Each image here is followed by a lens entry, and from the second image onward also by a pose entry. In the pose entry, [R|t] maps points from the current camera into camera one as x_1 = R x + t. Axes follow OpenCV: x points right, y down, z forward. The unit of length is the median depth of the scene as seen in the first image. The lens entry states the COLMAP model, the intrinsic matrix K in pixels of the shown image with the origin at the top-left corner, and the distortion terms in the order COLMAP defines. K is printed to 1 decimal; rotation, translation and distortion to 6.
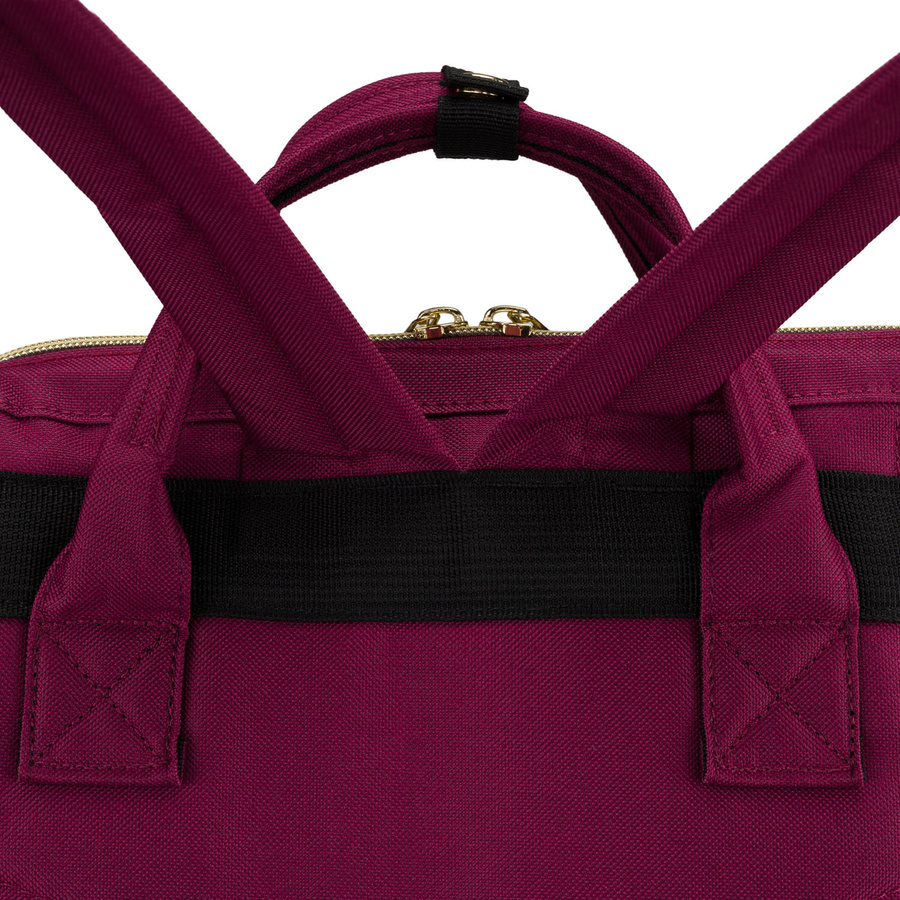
lens RADIAL K [[2470.0, 0, 450.0], [0, 2470.0, 450.0], [0, 0, 1]] dist [0.003012, -0.788787]
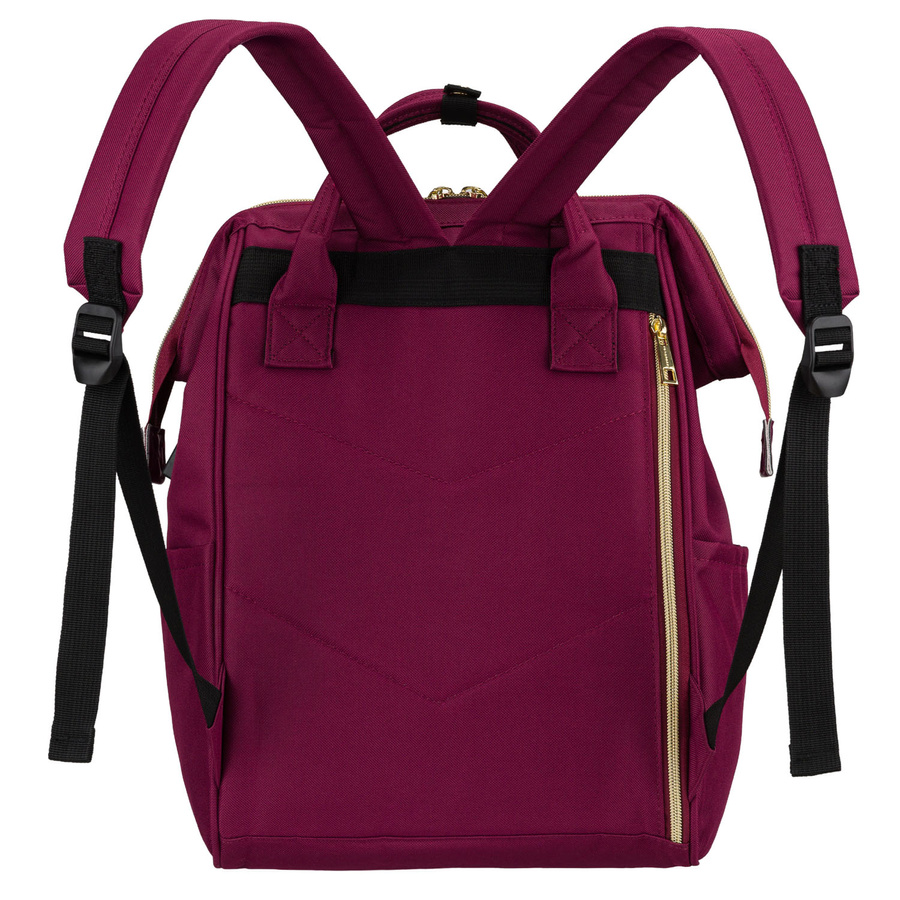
lens RADIAL K [[2470.0, 0, 450.0], [0, 2470.0, 450.0], [0, 0, 1]] dist [0.003012, -0.788787]
pose [[0.999953, 0.009372, -0.002312, 0.011141], [-0.009562, 0.994479, -0.104496, 0.452813], [0.001320, 0.104513, 0.994523, -1.341635]]
